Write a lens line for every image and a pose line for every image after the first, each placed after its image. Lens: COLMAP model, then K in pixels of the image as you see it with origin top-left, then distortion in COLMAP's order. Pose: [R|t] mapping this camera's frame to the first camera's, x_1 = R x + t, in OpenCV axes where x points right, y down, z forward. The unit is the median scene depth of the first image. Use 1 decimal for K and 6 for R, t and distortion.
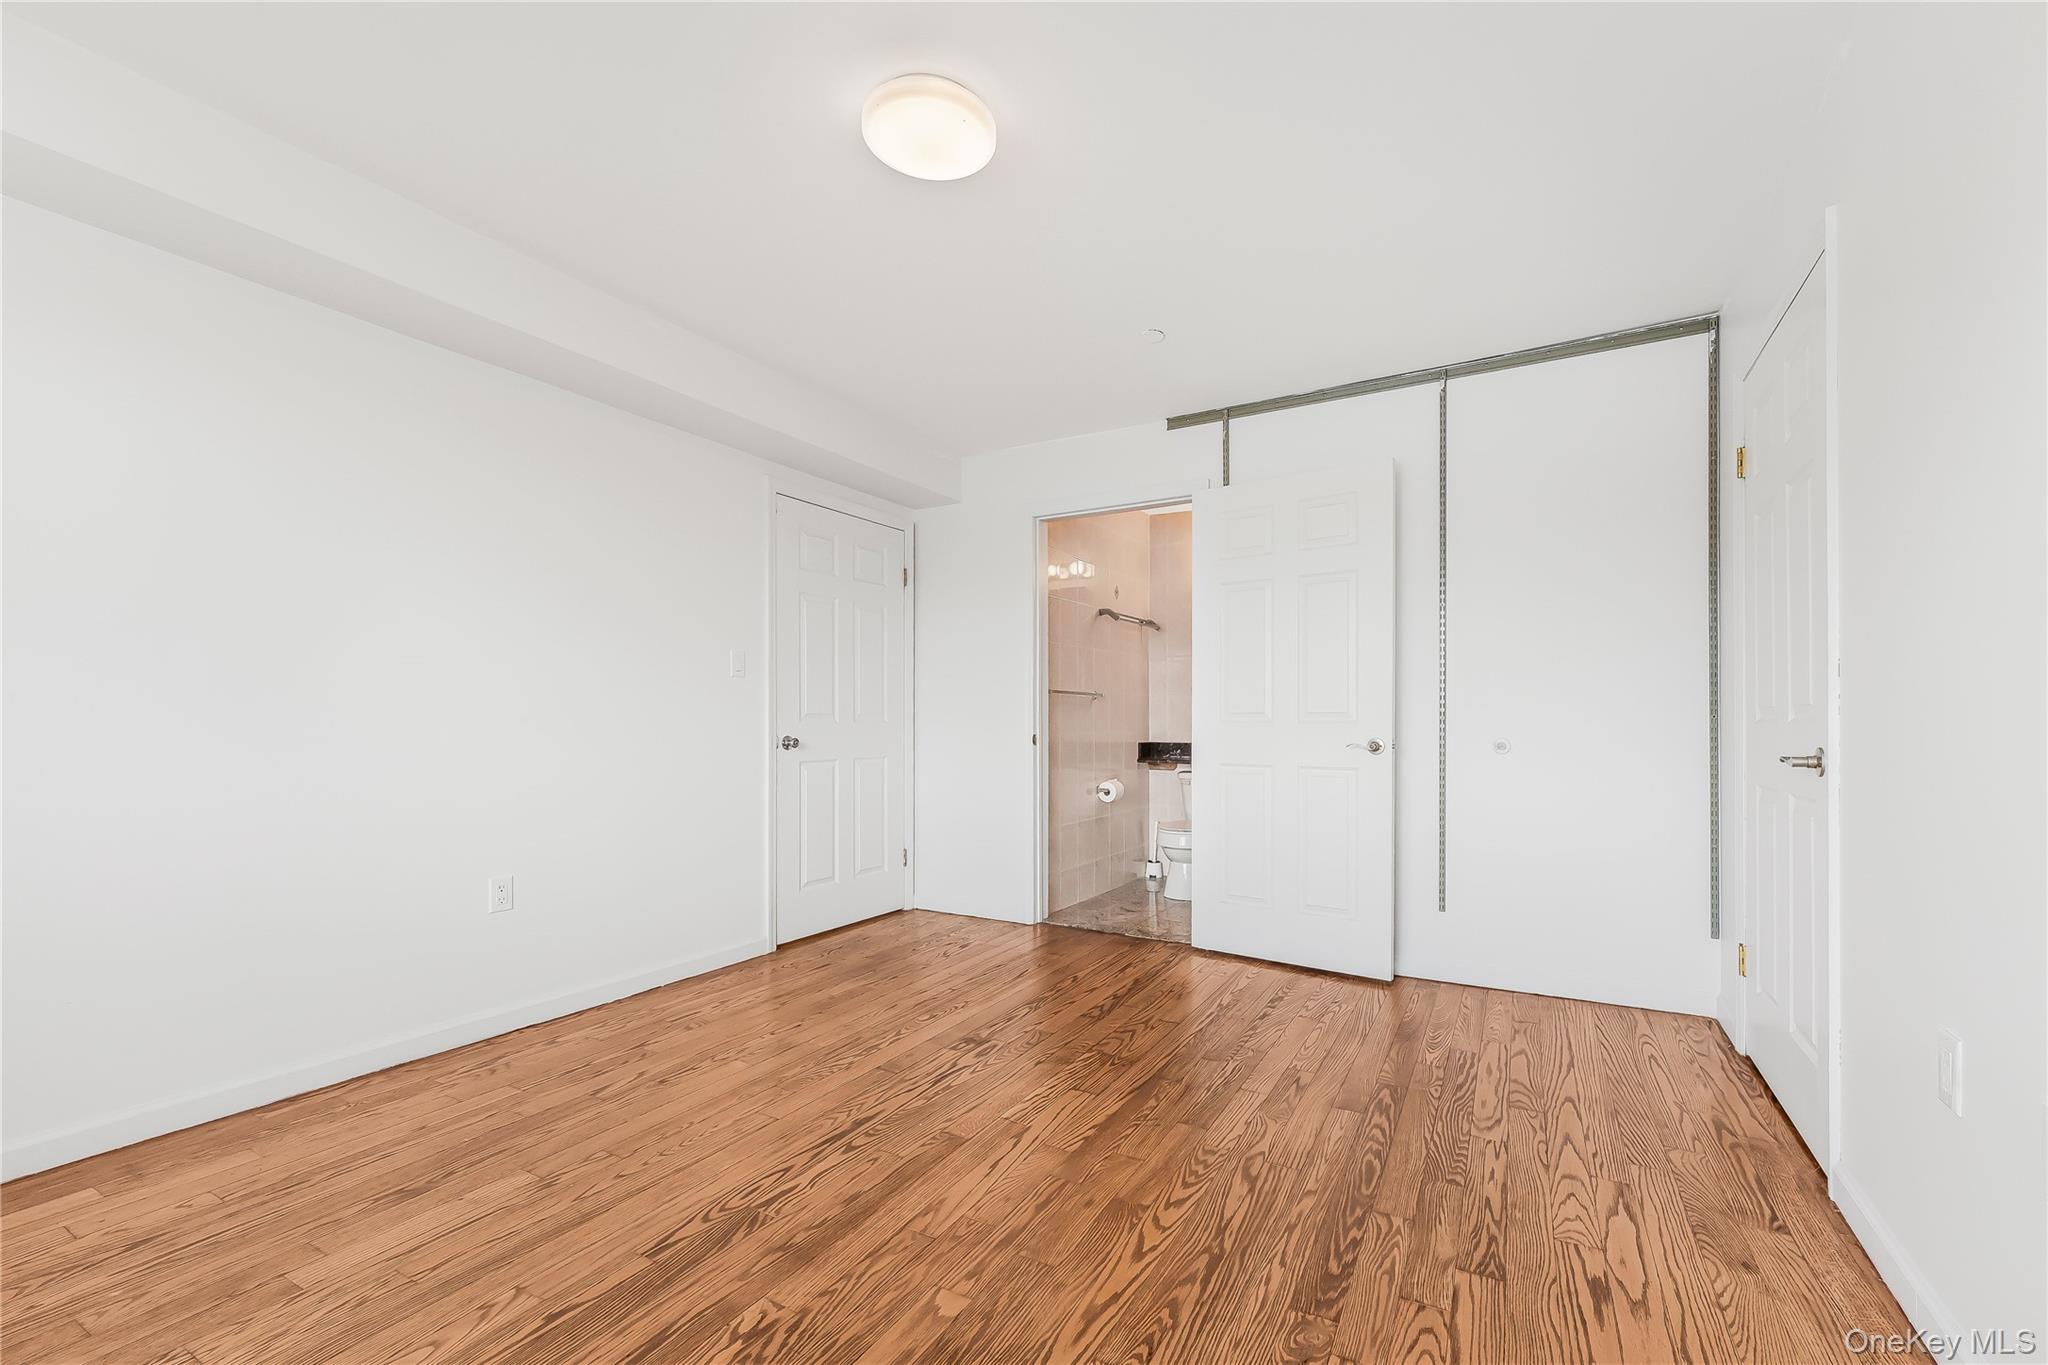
lens RADIAL K [[824.5, 0, 1049.2], [0, 824.5, 718.5], [0, 0, 1]] dist [0.001371, 0.000083]
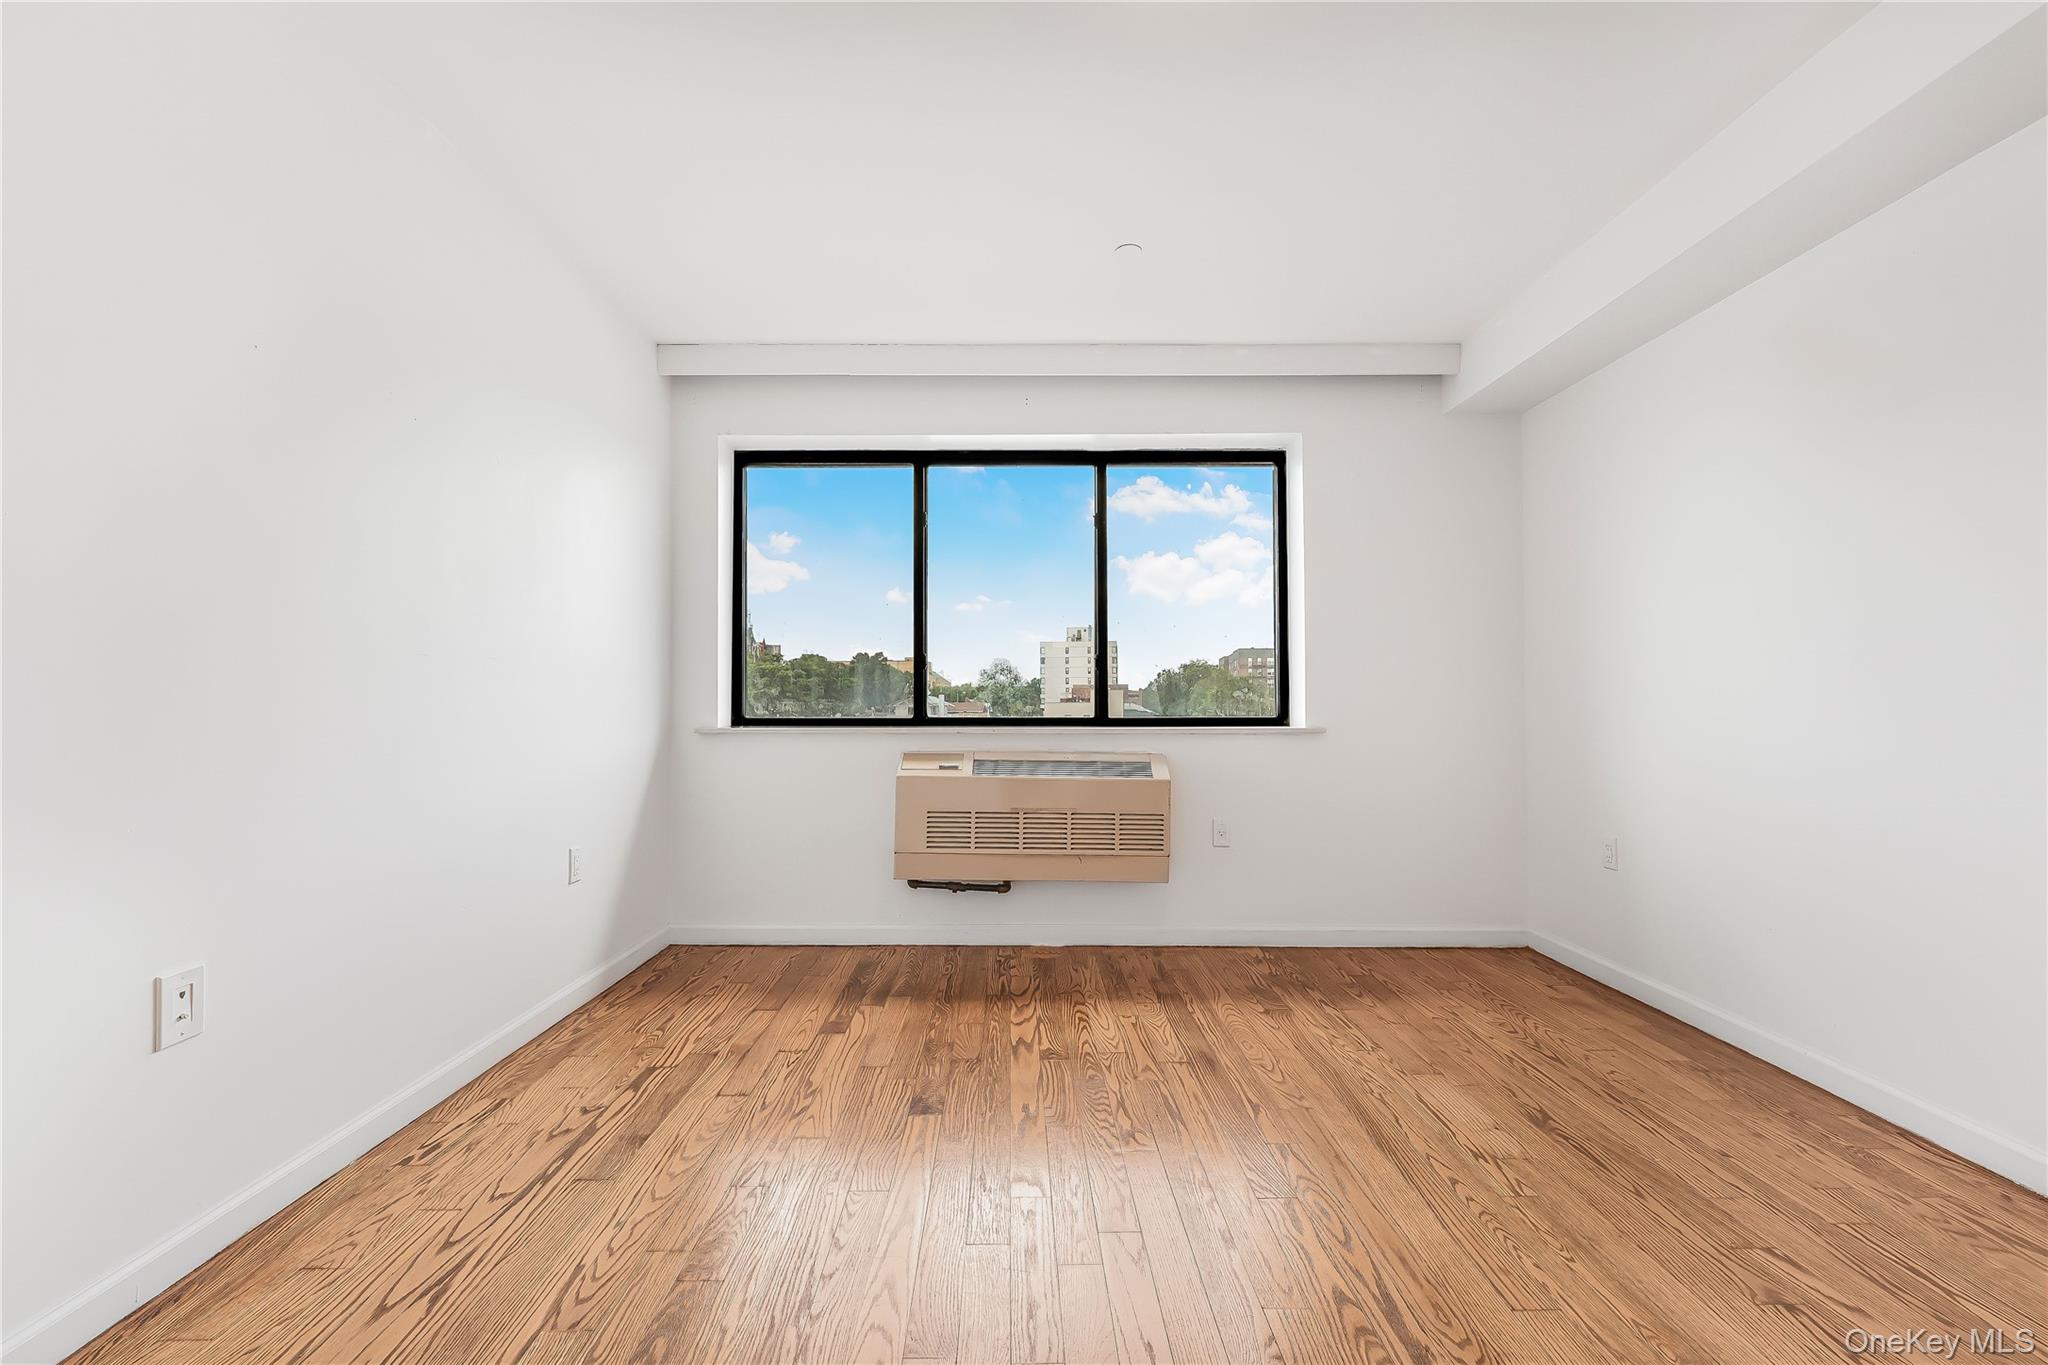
lens RADIAL K [[852.0, 0, 1034.9], [0, 852.0, 682.5], [0, 0, 1]] dist [0.003946, -0.000529]
pose [[-0.859918, -0.011580, -0.510302, 0.312241], [0.005776, 0.999458, -0.032415, 0.017861], [0.510400, -0.030822, -0.859384, 1.306083]]
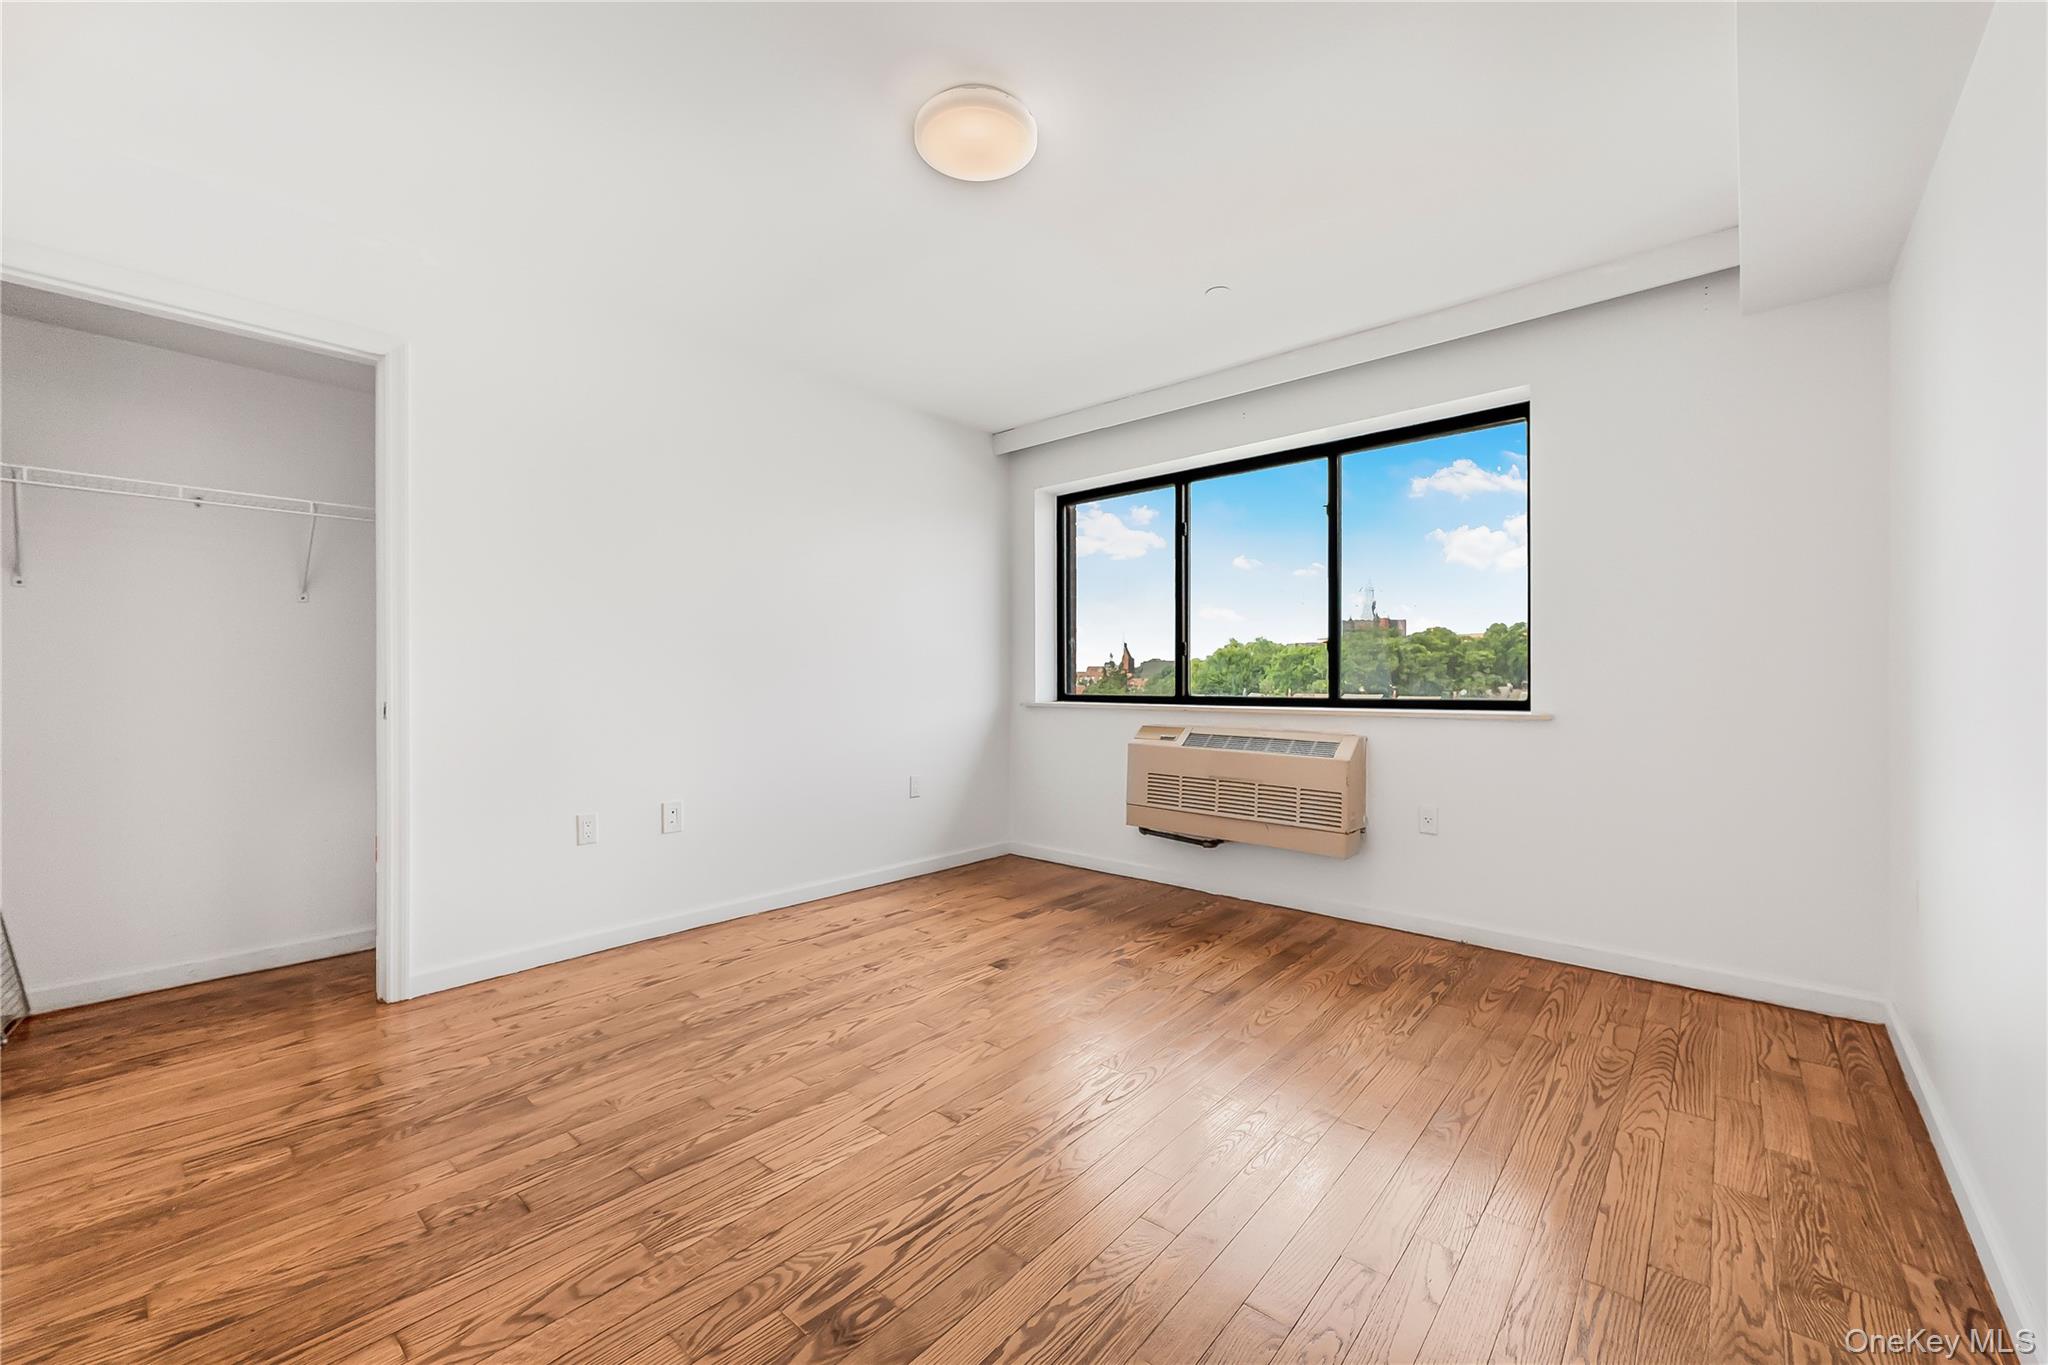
lens RADIAL K [[824.5, 0, 1022.7], [0, 824.5, 688.6], [0, 0, 1]] dist [0.001371, 0.000083]
pose [[-0.980097, 0.000240, 0.198518, -0.349982], [0.000734, 0.999997, 0.002412, 0.005346], [-0.198517, 0.002510, -0.980094, 1.711261]]
